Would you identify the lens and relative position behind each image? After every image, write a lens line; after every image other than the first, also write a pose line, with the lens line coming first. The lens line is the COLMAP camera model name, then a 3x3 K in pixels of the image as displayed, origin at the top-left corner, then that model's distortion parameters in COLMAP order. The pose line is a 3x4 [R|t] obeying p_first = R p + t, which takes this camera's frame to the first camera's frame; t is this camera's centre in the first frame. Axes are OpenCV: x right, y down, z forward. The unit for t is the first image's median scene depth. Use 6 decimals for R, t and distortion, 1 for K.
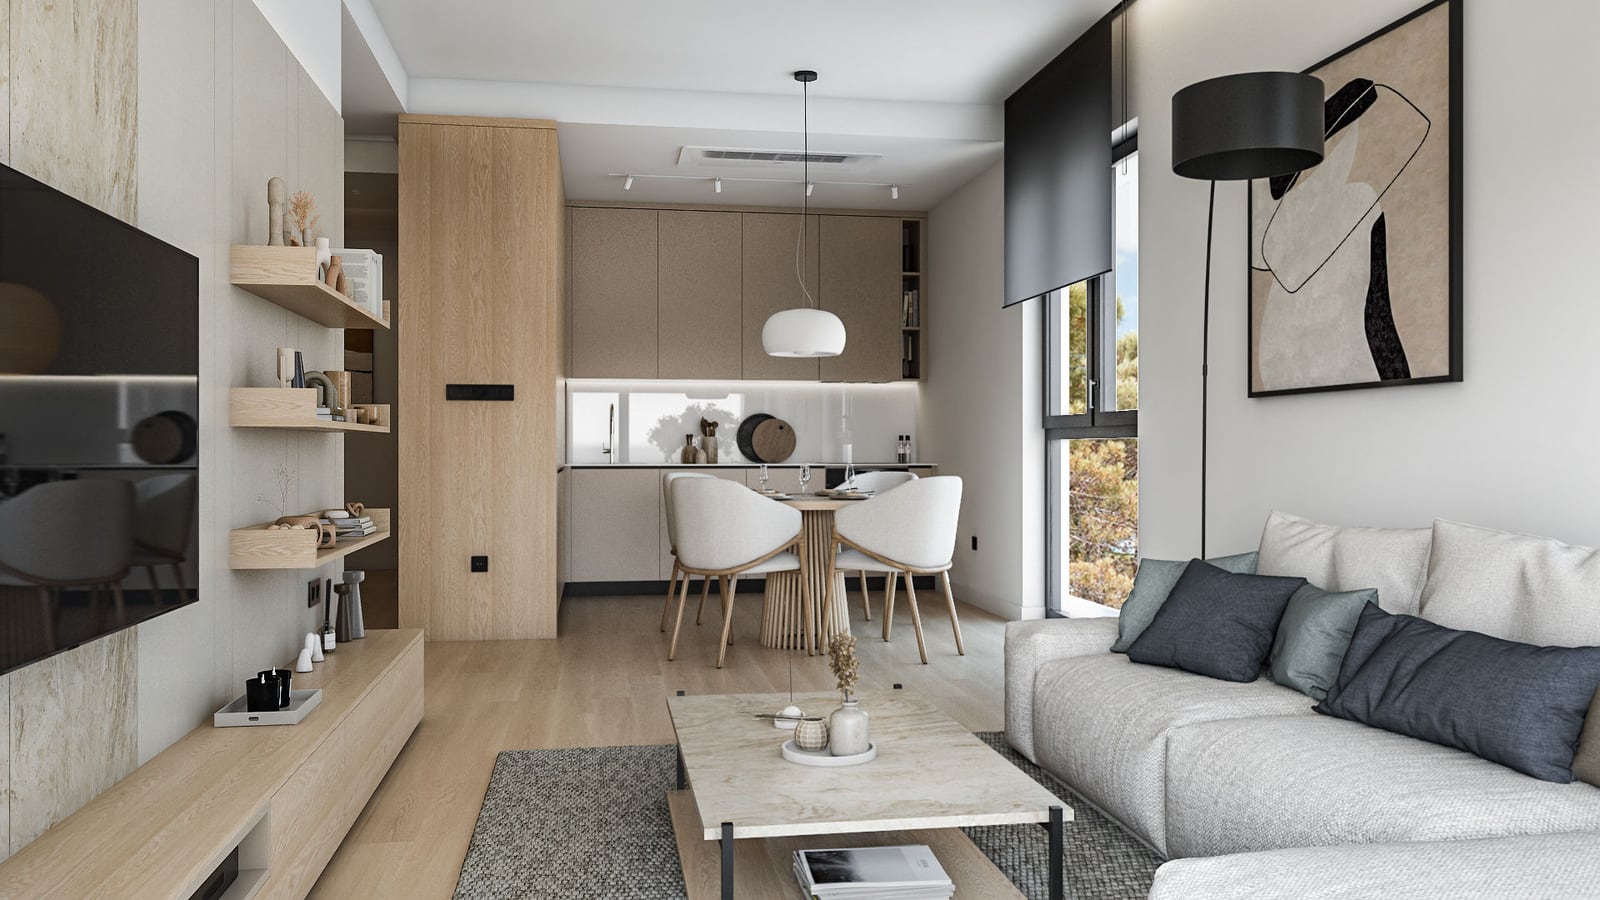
lens RADIAL K [[1228.8, 0, 800.0], [0, 1228.8, 450.0], [0, 0, 1]] dist [-0.000545, 0.001878]
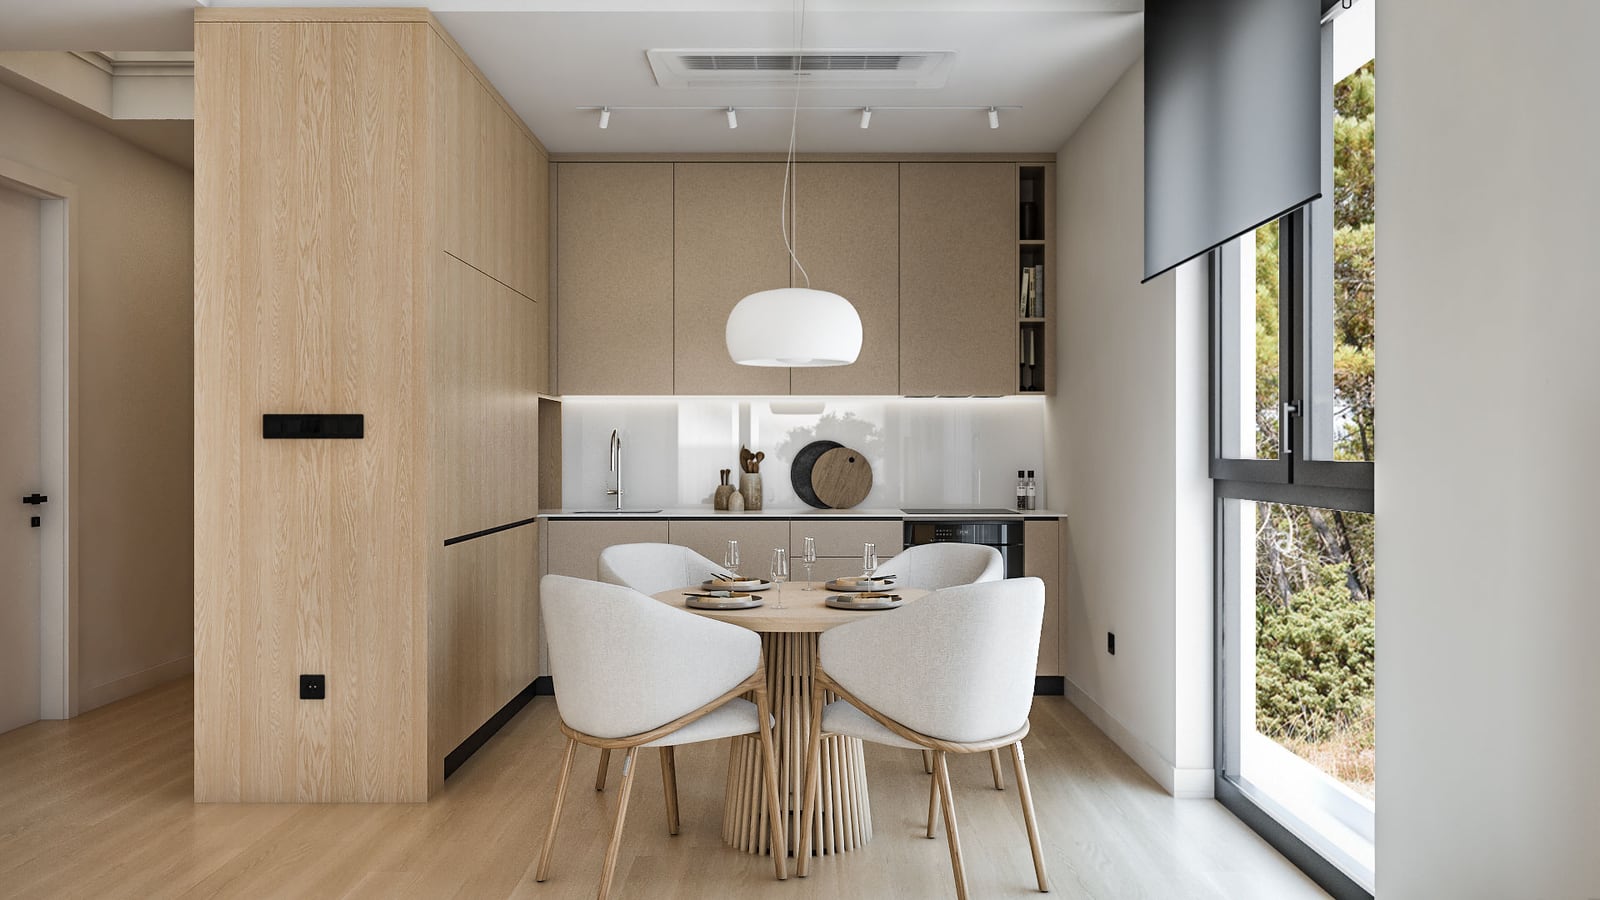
lens RADIAL K [[1228.8, 0, 800.0], [0, 1228.8, 450.0], [0, 0, 1]] dist [-0.000545, 0.001878]
pose [[0.985889, -0.000546, -0.167402, 0.098806], [0.000528, 1.000000, -0.000154, -0.031225], [0.167402, 0.000063, 0.985889, 0.363518]]
